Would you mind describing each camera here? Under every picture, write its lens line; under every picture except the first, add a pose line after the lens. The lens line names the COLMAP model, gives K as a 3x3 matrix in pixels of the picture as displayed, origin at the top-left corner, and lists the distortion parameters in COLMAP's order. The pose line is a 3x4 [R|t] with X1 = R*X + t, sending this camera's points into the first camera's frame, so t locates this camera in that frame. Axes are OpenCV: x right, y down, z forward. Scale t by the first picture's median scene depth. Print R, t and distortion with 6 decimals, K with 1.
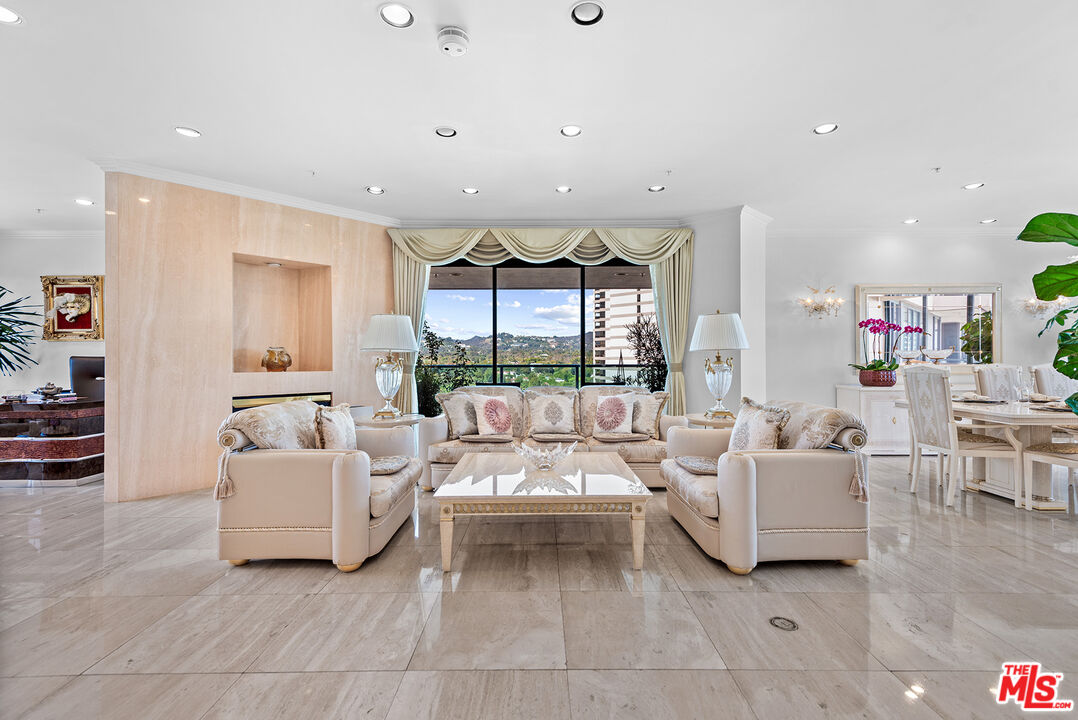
lens RADIAL K [[492.5, 0, 537.0], [0, 492.5, 359.1], [0, 0, 1]] dist [0.009885, -0.004475]
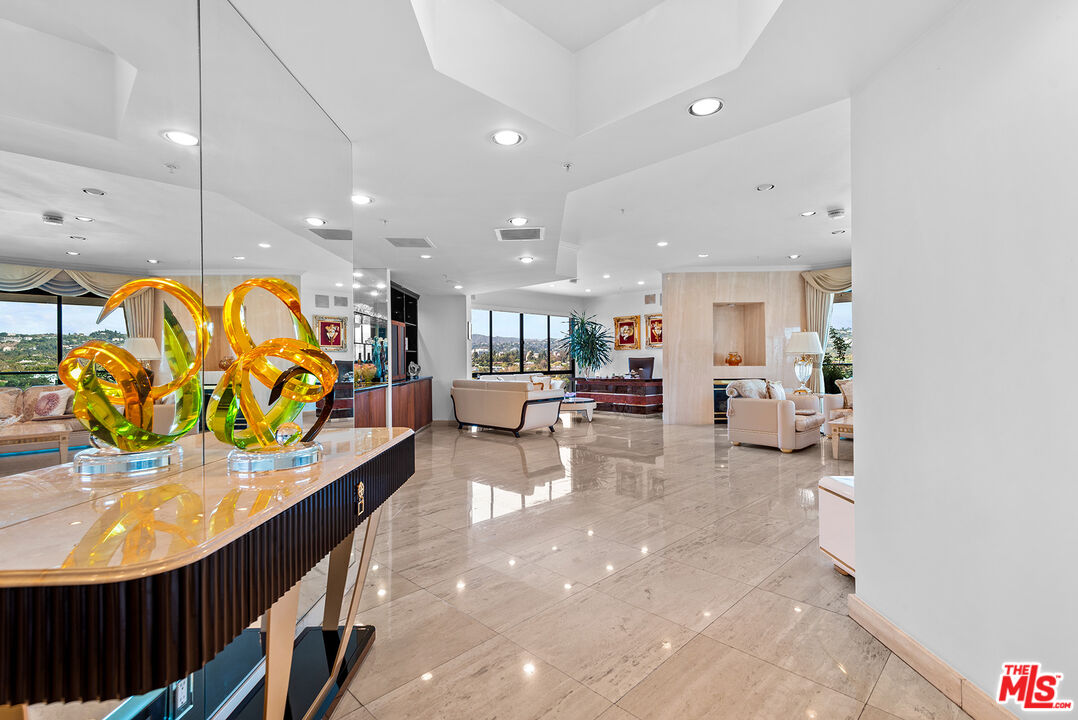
lens RADIAL K [[475.4, 0, 542.4], [0, 475.4, 357.5], [0, 0, 1]] dist [0.019293, -0.006040]
pose [[0.708071, -0.004886, -0.706125, 0.161718], [0.002819, 0.999988, -0.004092, 0.000689], [0.706136, 0.000907, 0.708076, -0.575863]]
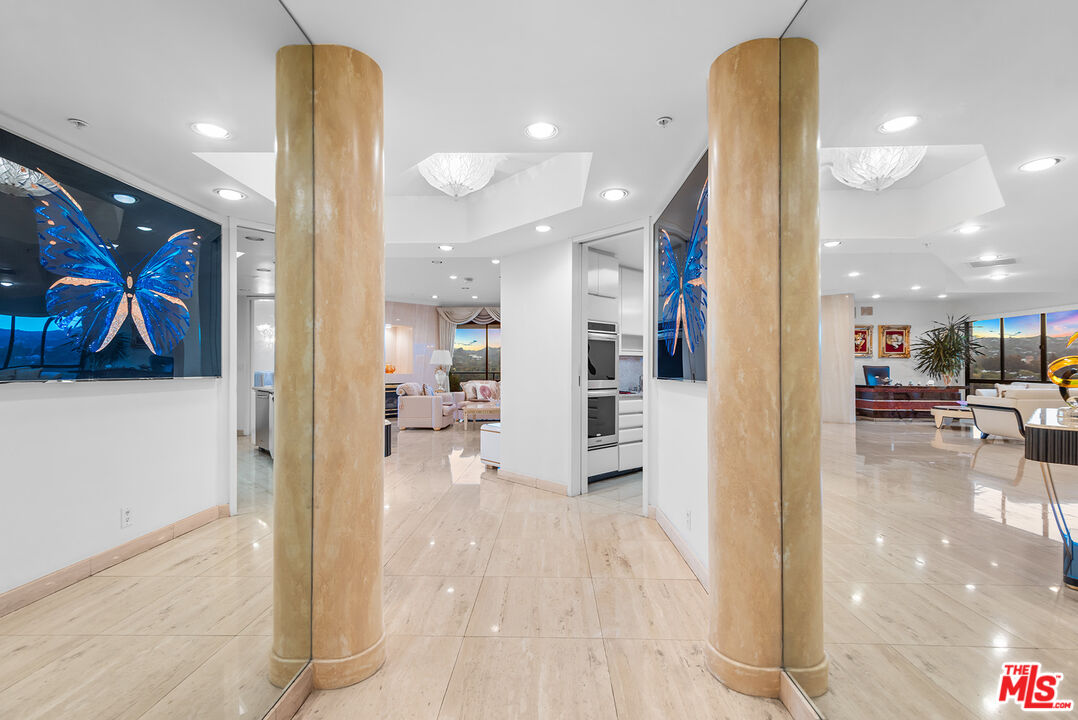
lens RADIAL K [[475.4, 0, 536.5], [0, 475.4, 360.8], [0, 0, 1]] dist [0.019293, -0.006040]
pose [[0.999801, 0.000271, -0.019962, 0.162801], [-0.000605, 0.999860, -0.016707, 0.000207], [0.019955, 0.016716, 0.999661, -0.995927]]
